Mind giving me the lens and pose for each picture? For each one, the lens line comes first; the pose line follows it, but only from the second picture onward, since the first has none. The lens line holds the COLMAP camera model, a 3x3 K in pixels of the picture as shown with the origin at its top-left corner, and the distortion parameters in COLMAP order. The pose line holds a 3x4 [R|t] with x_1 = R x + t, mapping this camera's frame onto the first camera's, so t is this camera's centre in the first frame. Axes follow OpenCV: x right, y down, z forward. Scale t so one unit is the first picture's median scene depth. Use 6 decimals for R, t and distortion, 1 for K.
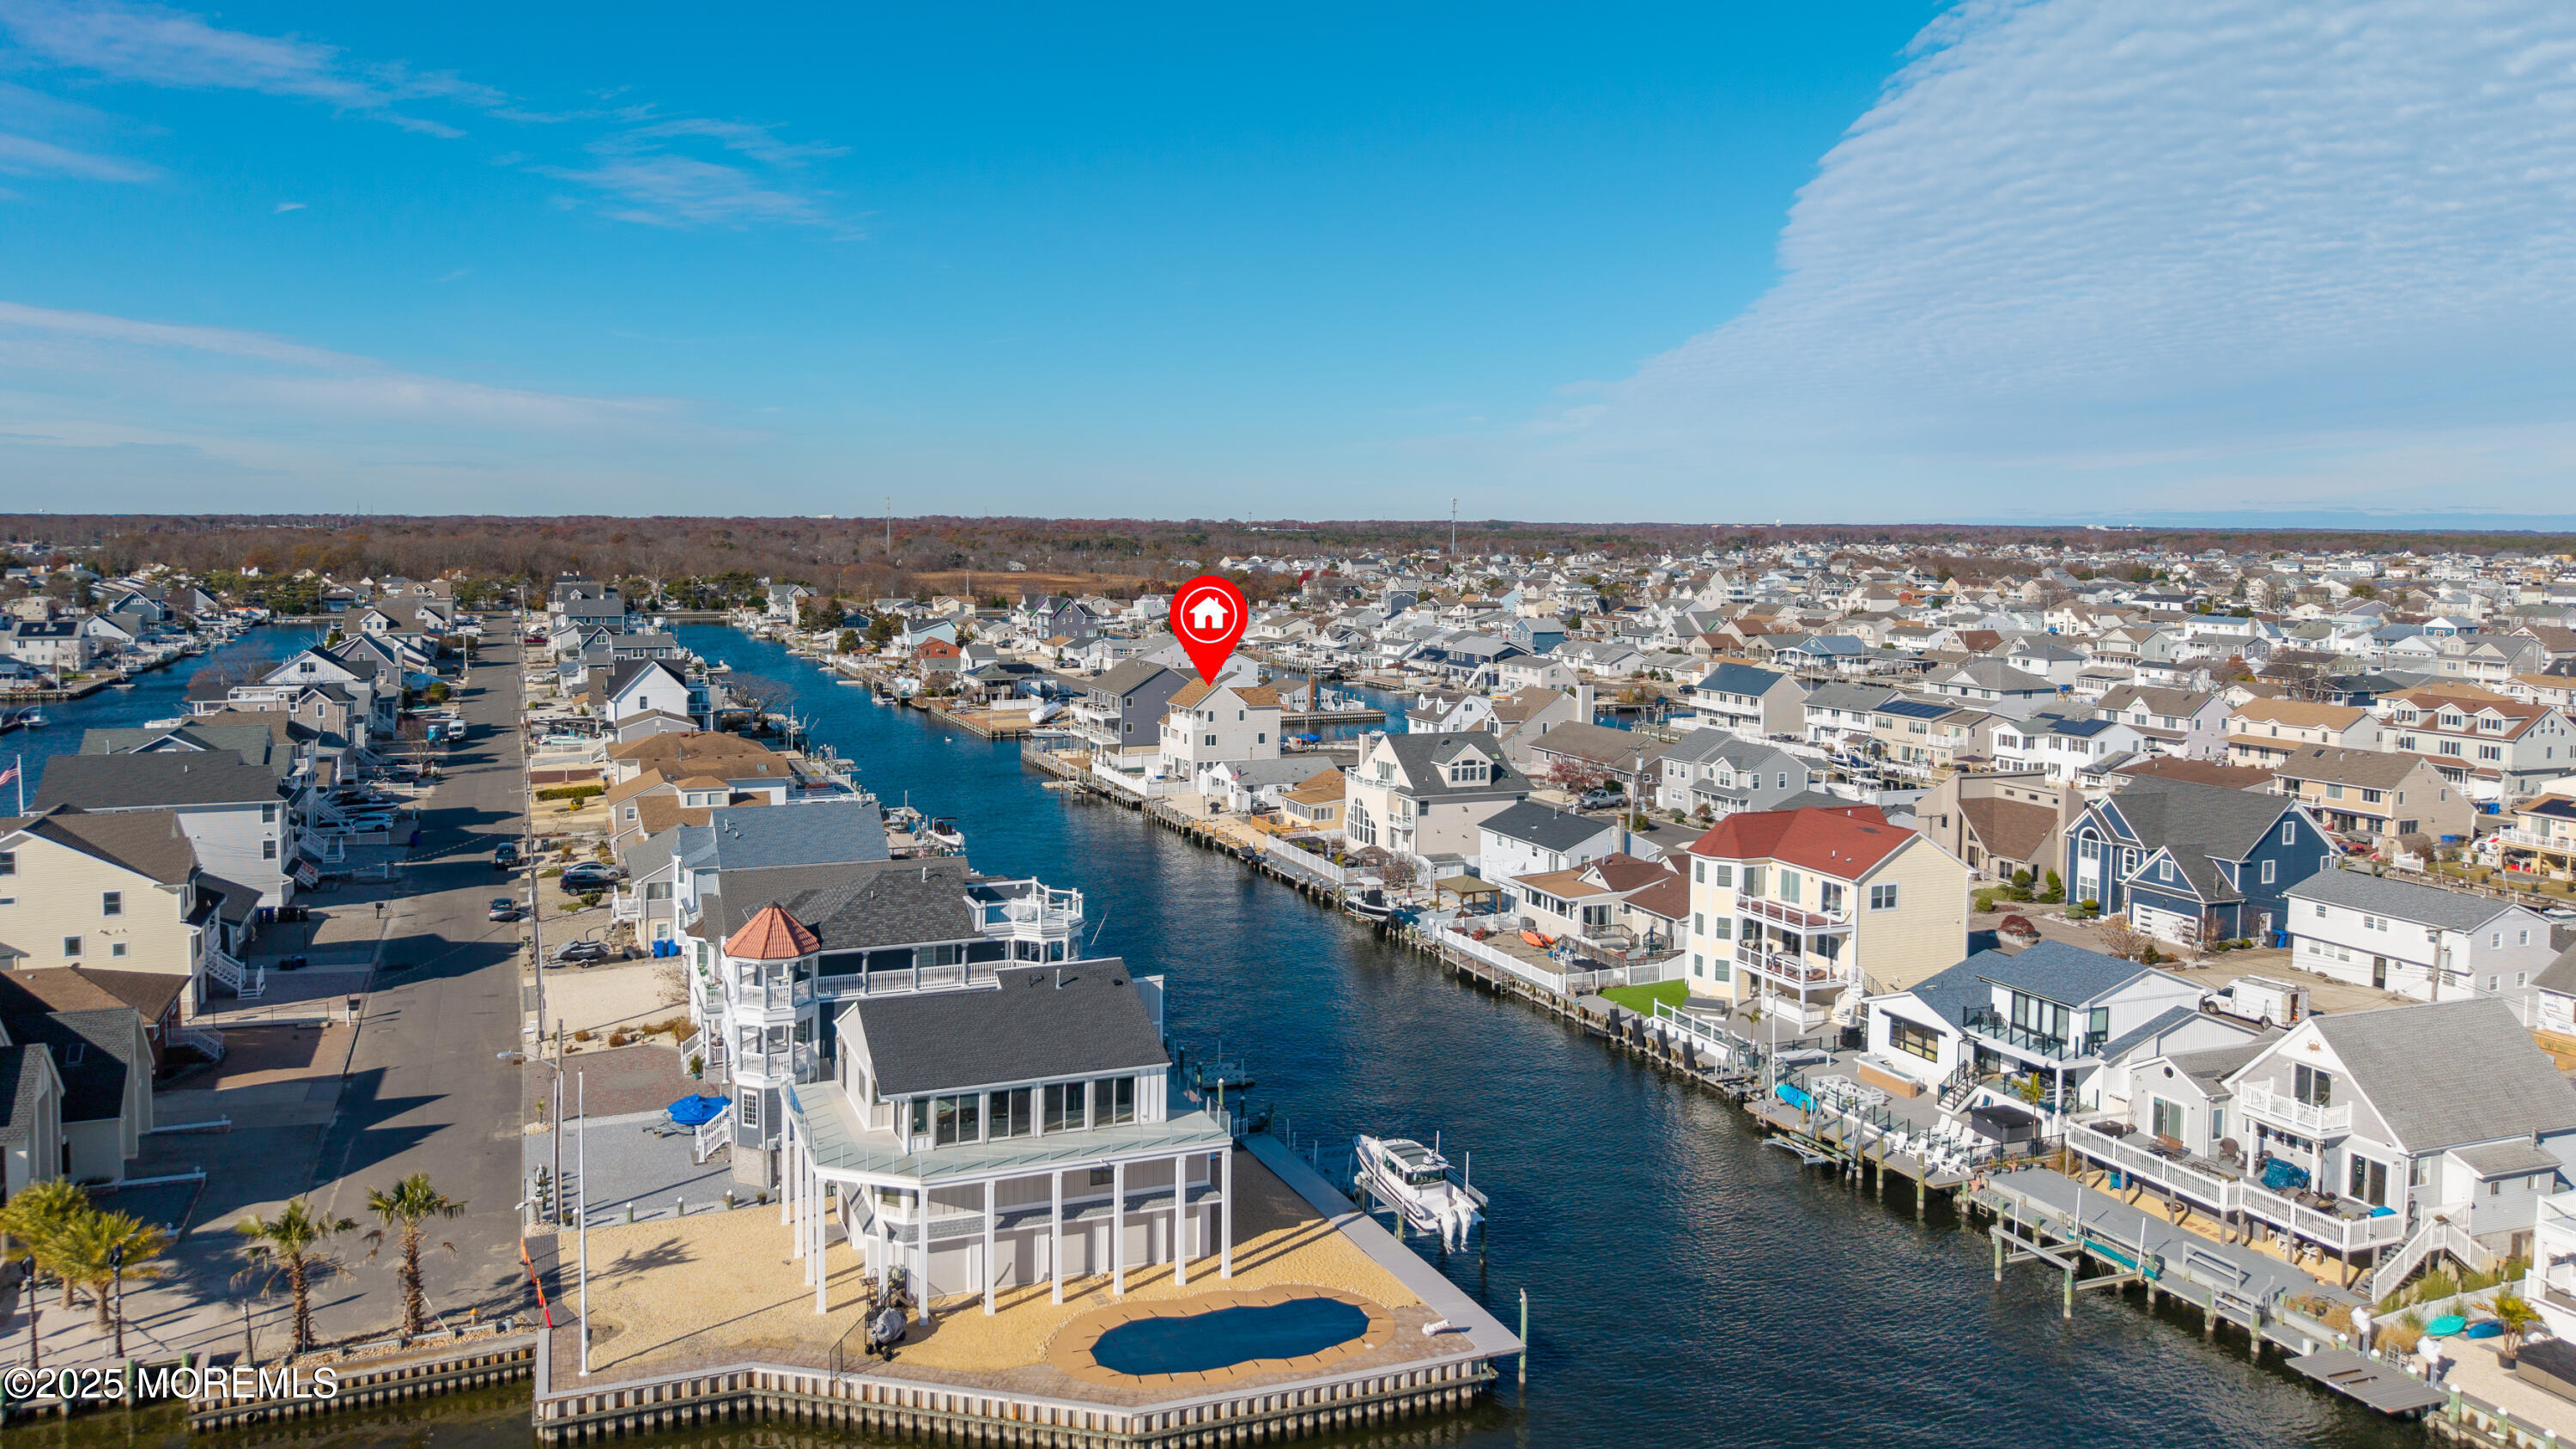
lens RADIAL K [[1773.0, 0, 1170.5], [0, 1773.0, 611.4], [0, 0, 1]] dist [-0.007487, -0.003967]
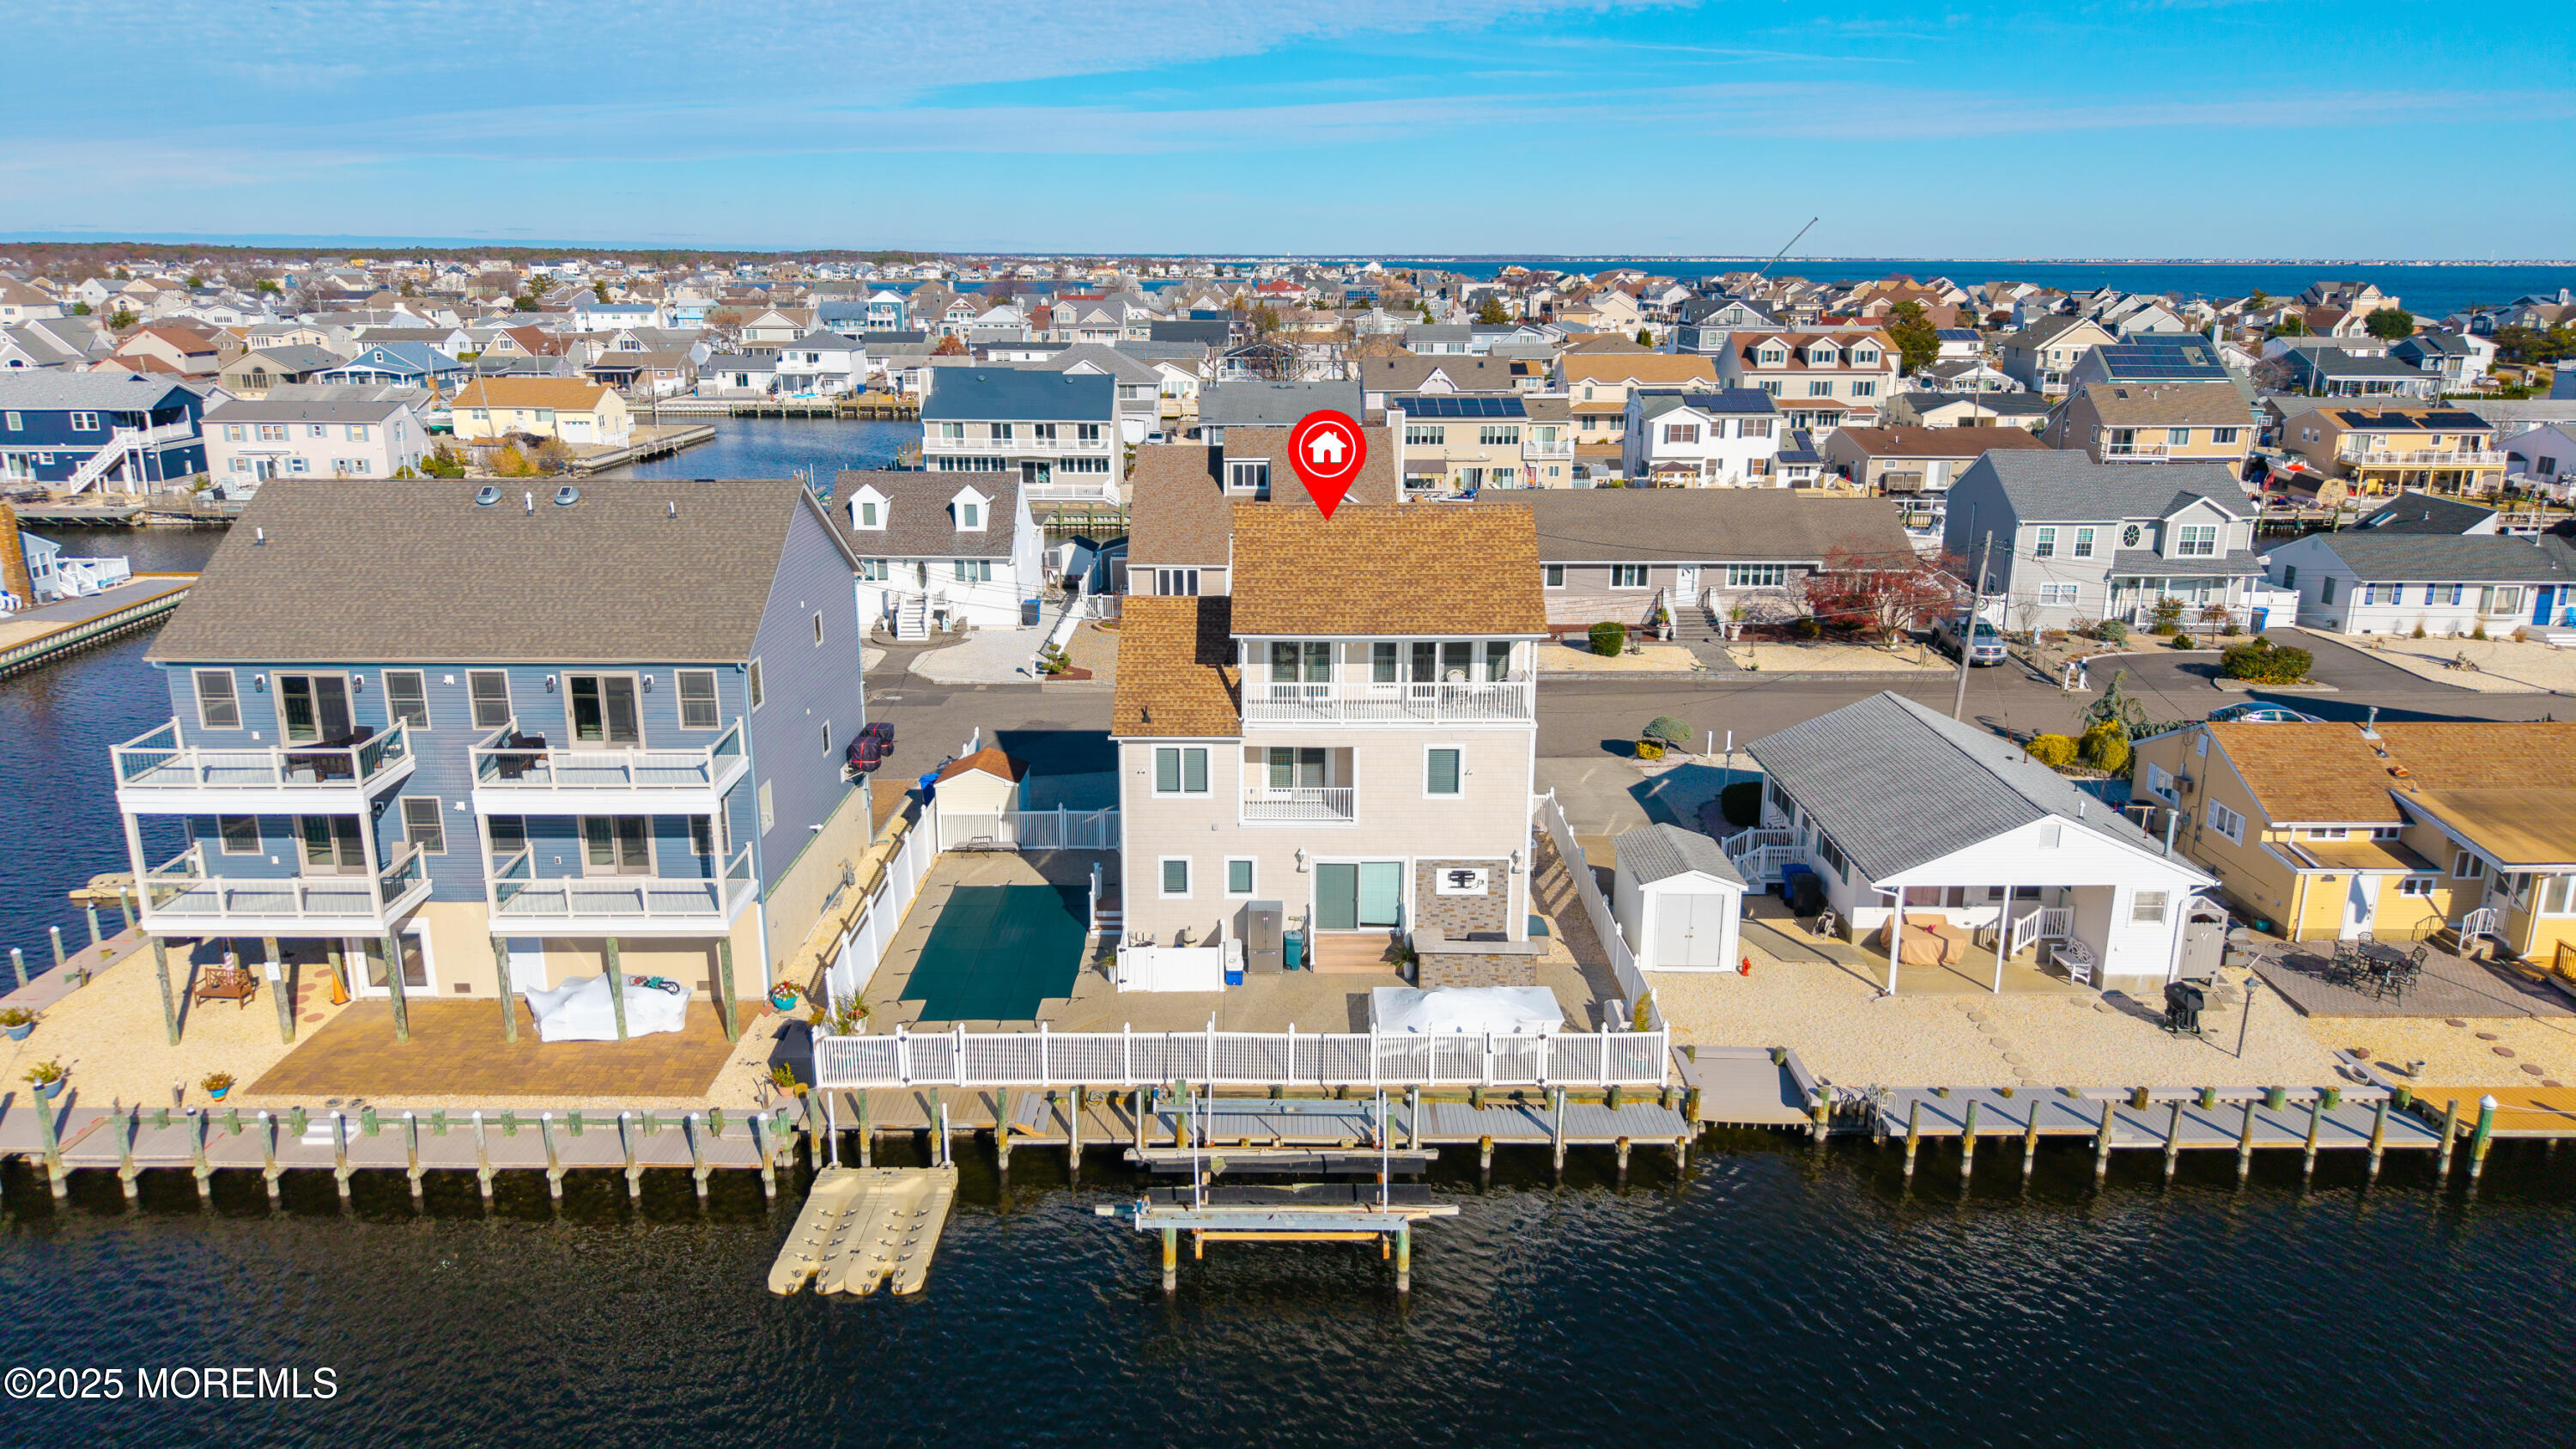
lens RADIAL K [[1761.3, 0, 1288.6], [0, 1761.3, 663.4], [0, 0, 1]] dist [0.031055, -0.002745]
pose [[0.330676, -0.219300, 0.917911, -0.369777], [0.046361, 0.975227, 0.216292, 0.013997], [-0.942605, -0.028967, 0.332651, 1.711286]]
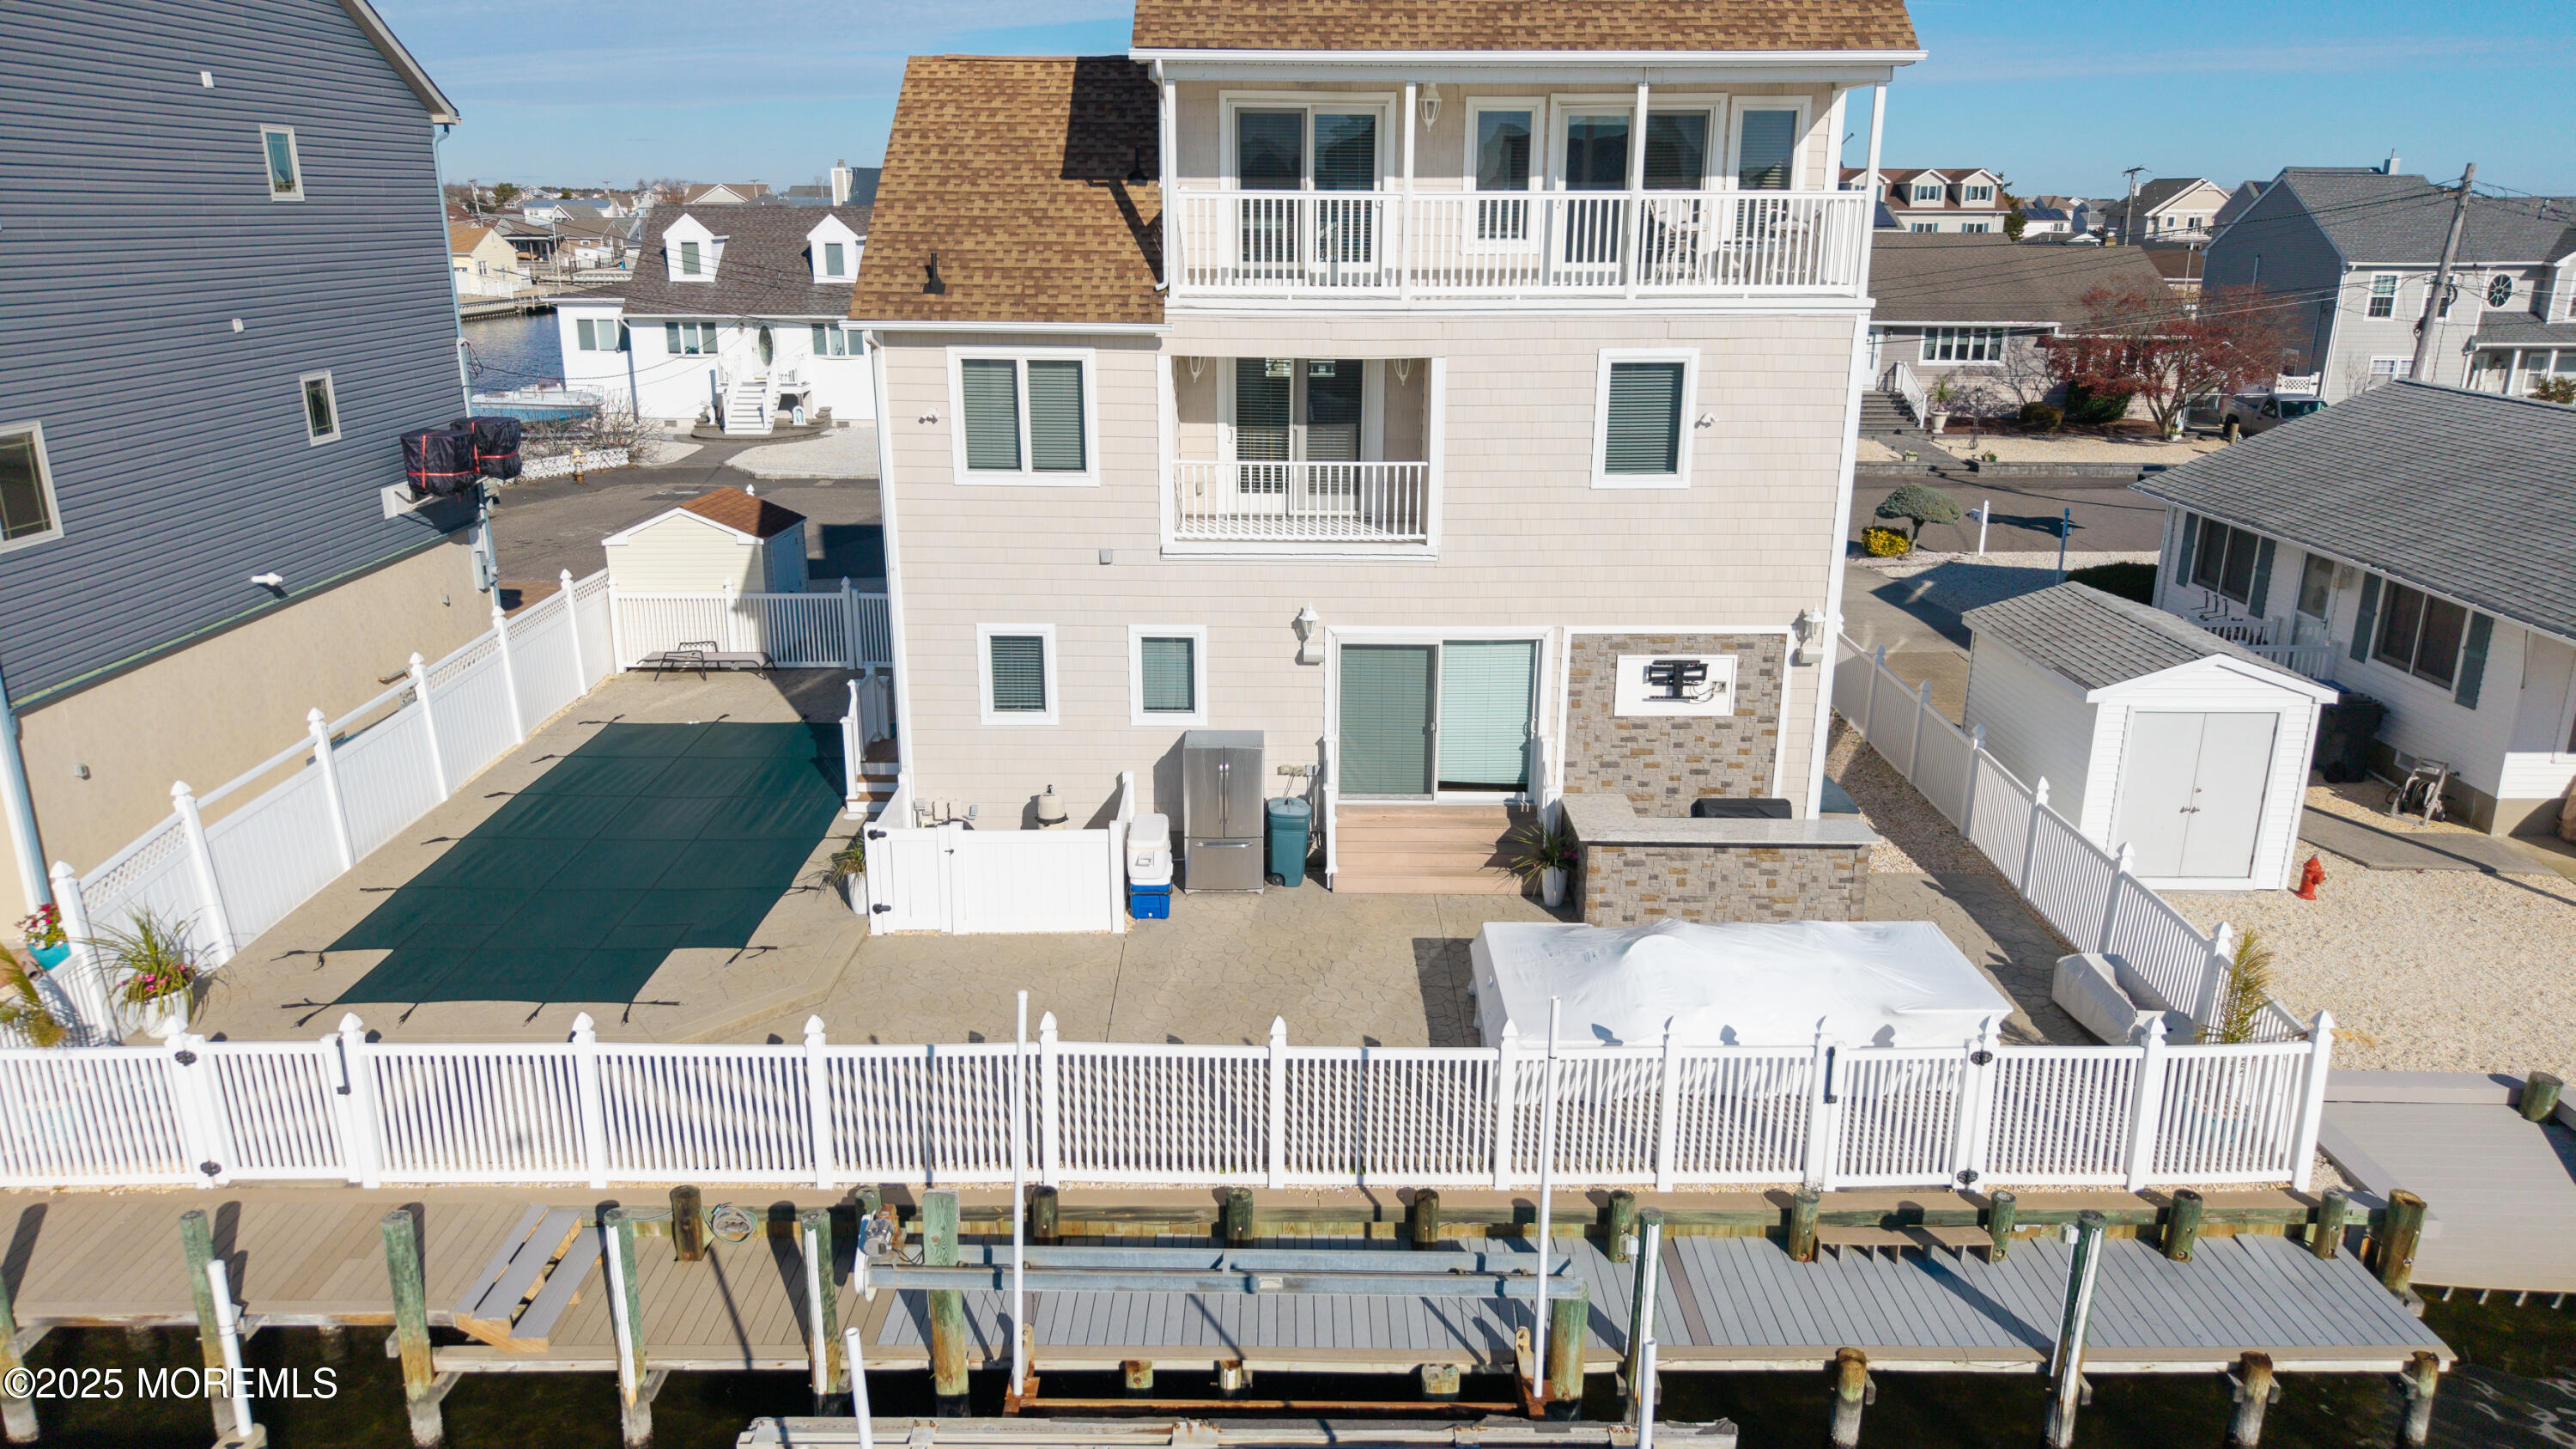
lens RADIAL K [[1755.3, 0, 1288.0], [0, 1755.3, 724.5], [0, 0, 1]] dist [0.002334, -0.001716]
pose [[0.335148, -0.275100, 0.901108, -0.163725], [0.045614, 0.960039, 0.276126, 0.107910], [-0.941061, -0.051440, 0.334303, 1.786189]]
